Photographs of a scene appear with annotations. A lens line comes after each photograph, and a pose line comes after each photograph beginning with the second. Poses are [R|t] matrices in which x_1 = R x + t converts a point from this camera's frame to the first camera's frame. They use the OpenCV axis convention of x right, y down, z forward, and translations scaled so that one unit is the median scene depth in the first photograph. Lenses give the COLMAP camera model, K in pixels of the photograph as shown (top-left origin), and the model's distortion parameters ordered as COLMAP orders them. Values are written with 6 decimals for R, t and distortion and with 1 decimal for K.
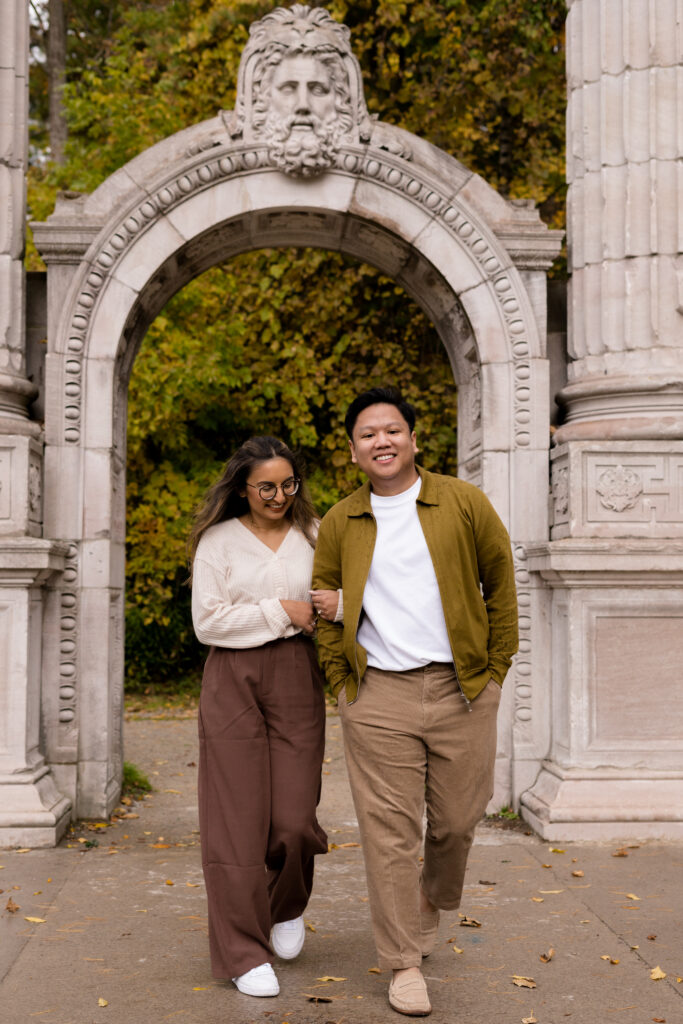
lens RADIAL K [[1471.0, 0, 322.9], [0, 1471.0, 517.4], [0, 0, 1]] dist [-0.007560, -0.053782]
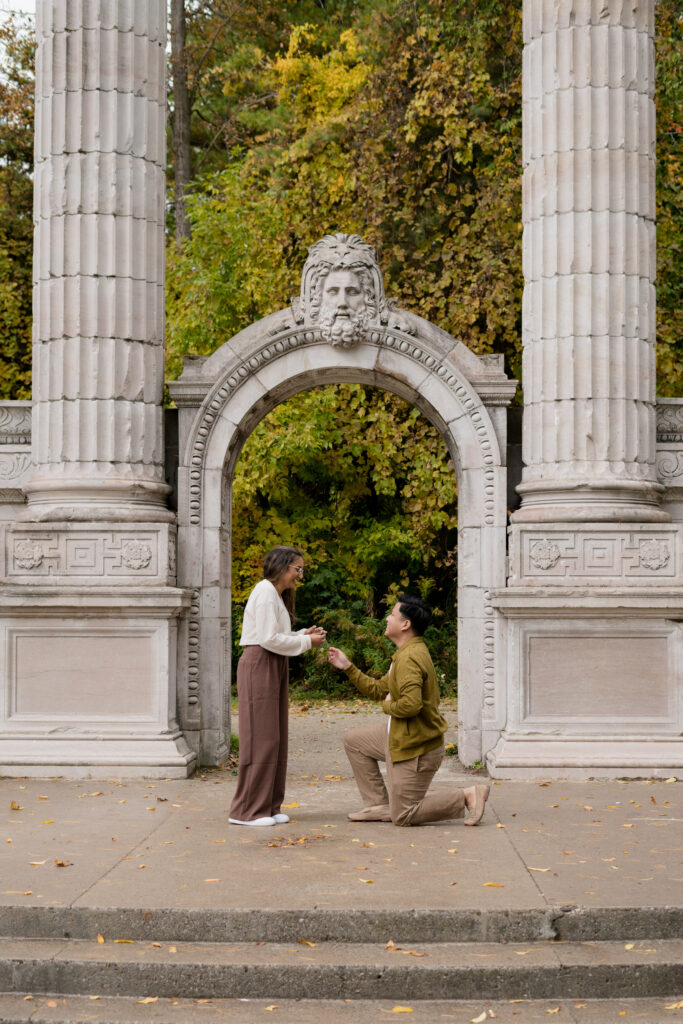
lens RADIAL K [[1500.4, 0, 288.8], [0, 1500.4, 579.9], [0, 0, 1]] dist [-0.024305, -0.024056]
pose [[0.994059, -0.002682, -0.108807, 0.098380], [0.006086, 0.999502, 0.030965, -0.040299], [0.108670, -0.031443, 0.993580, -0.556521]]
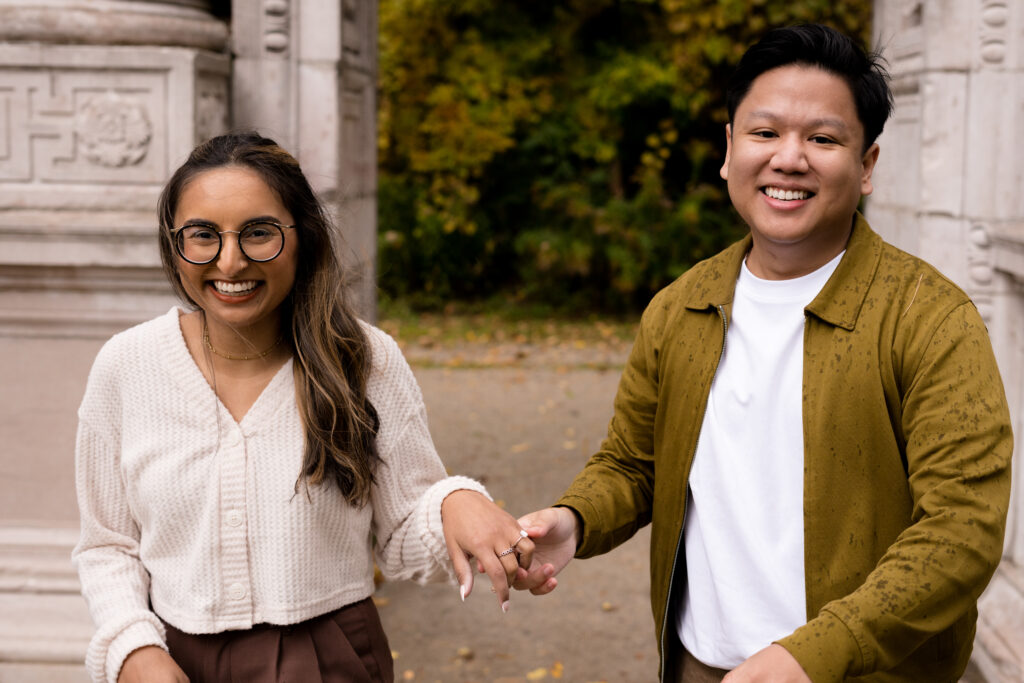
lens RADIAL K [[1497.0, 0, 533.0], [0, 1497.0, 340.6], [0, 0, 1]] dist [0.003028, -0.019369]
pose [[0.996548, 0.022475, -0.079922, -0.003800], [-0.007526, 0.983154, 0.182625, -0.047305], [0.082680, -0.181393, 0.979929, 0.343985]]
